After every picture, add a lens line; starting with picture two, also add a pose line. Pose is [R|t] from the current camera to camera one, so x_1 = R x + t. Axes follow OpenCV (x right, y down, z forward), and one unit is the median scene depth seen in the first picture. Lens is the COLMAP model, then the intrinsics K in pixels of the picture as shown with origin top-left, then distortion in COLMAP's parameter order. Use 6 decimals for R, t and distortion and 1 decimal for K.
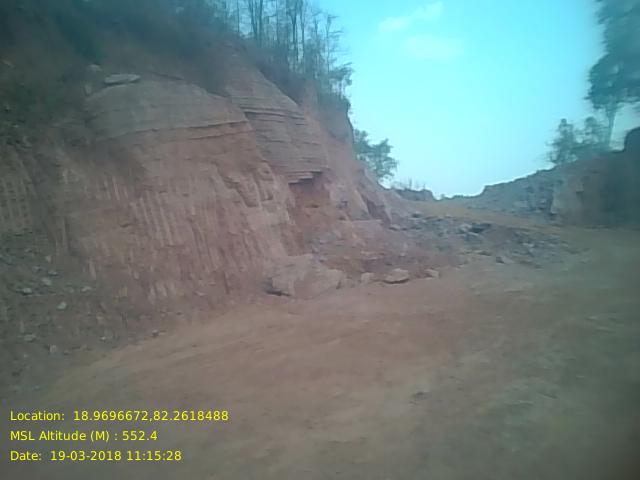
lens RADIAL K [[535.6, 0, 318.6], [0, 535.6, 249.4], [0, 0, 1]] dist [0.088388, -0.215115]
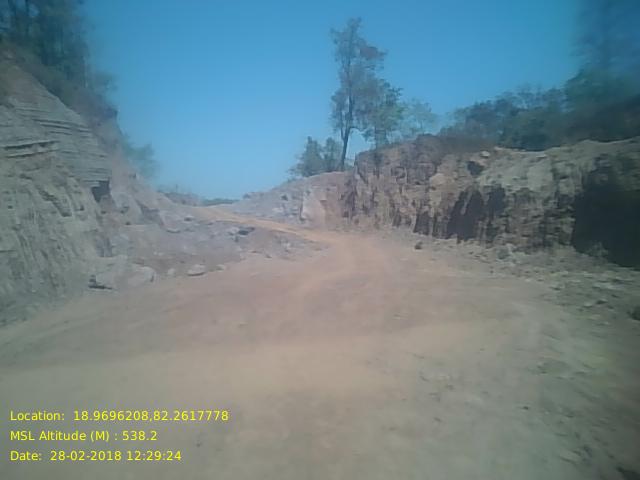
lens RADIAL K [[534.0, 0, 320.0], [0, 534.0, 240.0], [0, 0, 1]] dist [0.027458, -0.006841]
pose [[0.904514, -0.012594, 0.426258, -0.046009], [0.020983, 0.999667, -0.014991, 0.000515], [-0.425928, 0.022504, 0.904477, -0.104836]]
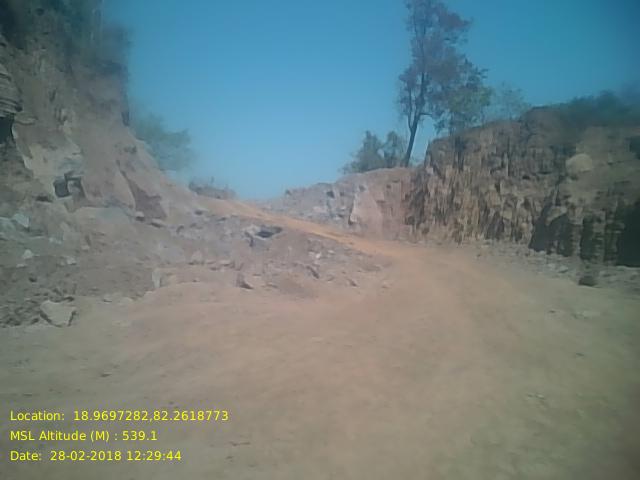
lens RADIAL K [[541.1, 0, 320.0], [0, 541.1, 240.0], [0, 0, 1]] dist [0.078164, -0.247598]
pose [[0.939268, 0.058223, 0.338211, 0.091128], [-0.049557, 0.998185, -0.034209, -0.002695], [-0.339589, 0.015370, 0.940448, 0.195364]]
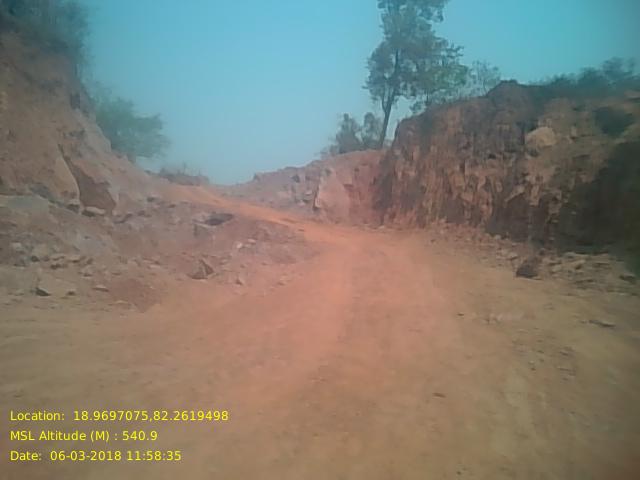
lens RADIAL K [[541.1, 0, 320.0], [0, 541.1, 240.0], [0, 0, 1]] dist [0.078164, -0.247598]
pose [[0.934196, 0.035341, 0.355006, 0.155745], [-0.033826, 0.999373, -0.010477, -0.006410], [-0.355153, -0.002221, 0.934805, 0.226923]]
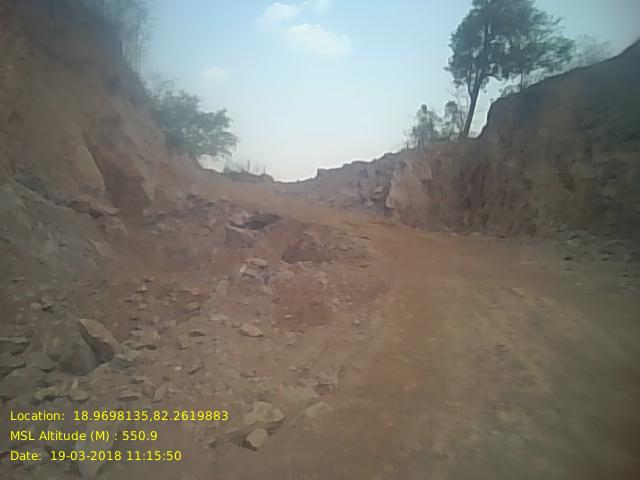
lens RADIAL K [[535.6, 0, 318.6], [0, 535.6, 249.4], [0, 0, 1]] dist [0.088388, -0.215115]
pose [[0.973593, 0.045289, 0.223752, 0.220230], [-0.048706, 0.998765, 0.009772, -0.016197], [-0.223033, -0.020412, 0.974597, 0.389103]]
